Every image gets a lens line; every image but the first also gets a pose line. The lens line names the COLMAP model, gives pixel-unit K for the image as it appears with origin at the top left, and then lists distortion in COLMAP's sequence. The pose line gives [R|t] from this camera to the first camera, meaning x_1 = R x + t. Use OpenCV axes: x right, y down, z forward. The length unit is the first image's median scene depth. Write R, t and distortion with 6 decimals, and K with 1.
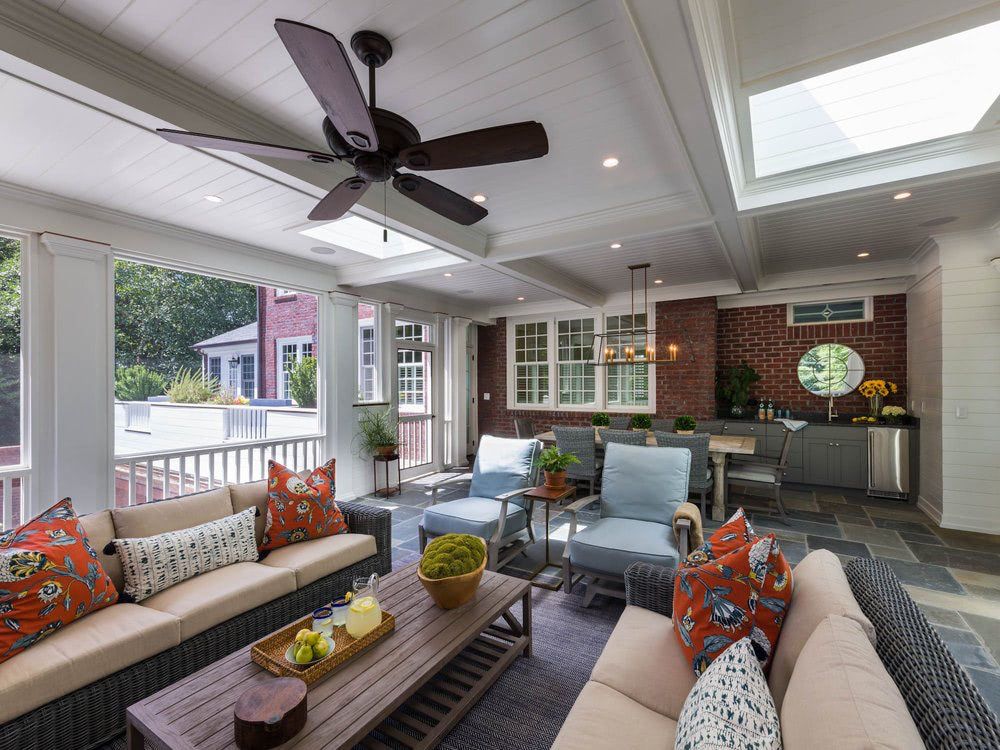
lens RADIAL K [[429.0, 0, 498.6], [0, 429.0, 378.3], [0, 0, 1]] dist [0.001203, 0.000051]
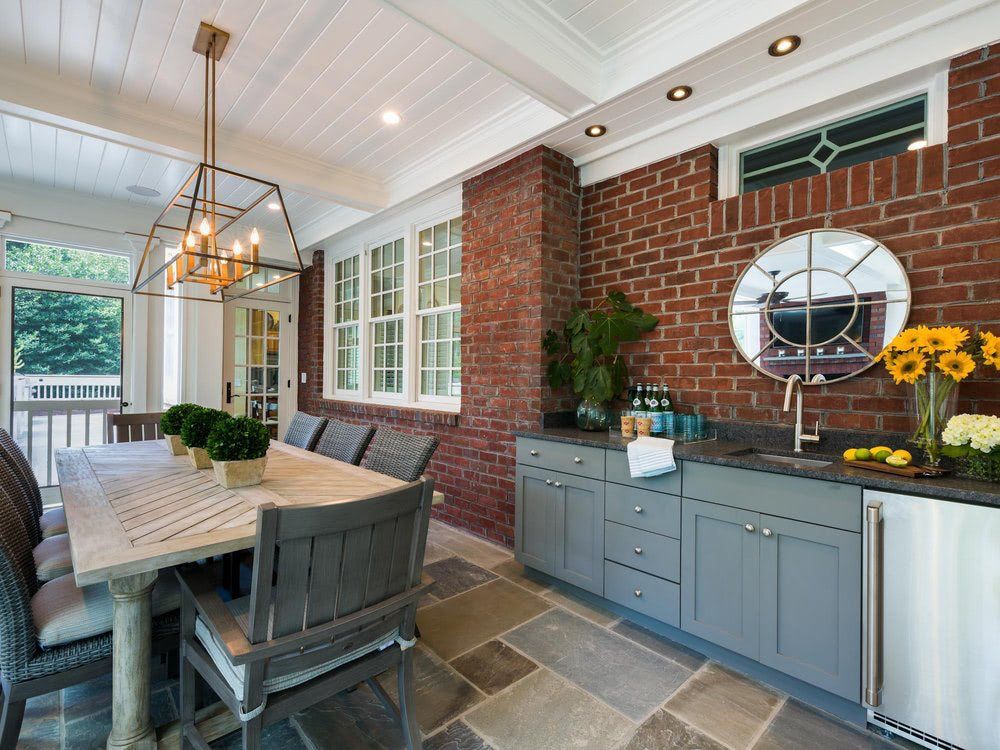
lens RADIAL K [[464.5, 0, 499.6], [0, 464.5, 371.2], [0, 0, 1]] dist [0.001789, 0.000025]
pose [[0.967710, 0.016543, -0.251525, 0.602139], [-0.016652, 0.999860, 0.001696, 0.035794], [0.251517, 0.002547, 0.967849, 0.548924]]
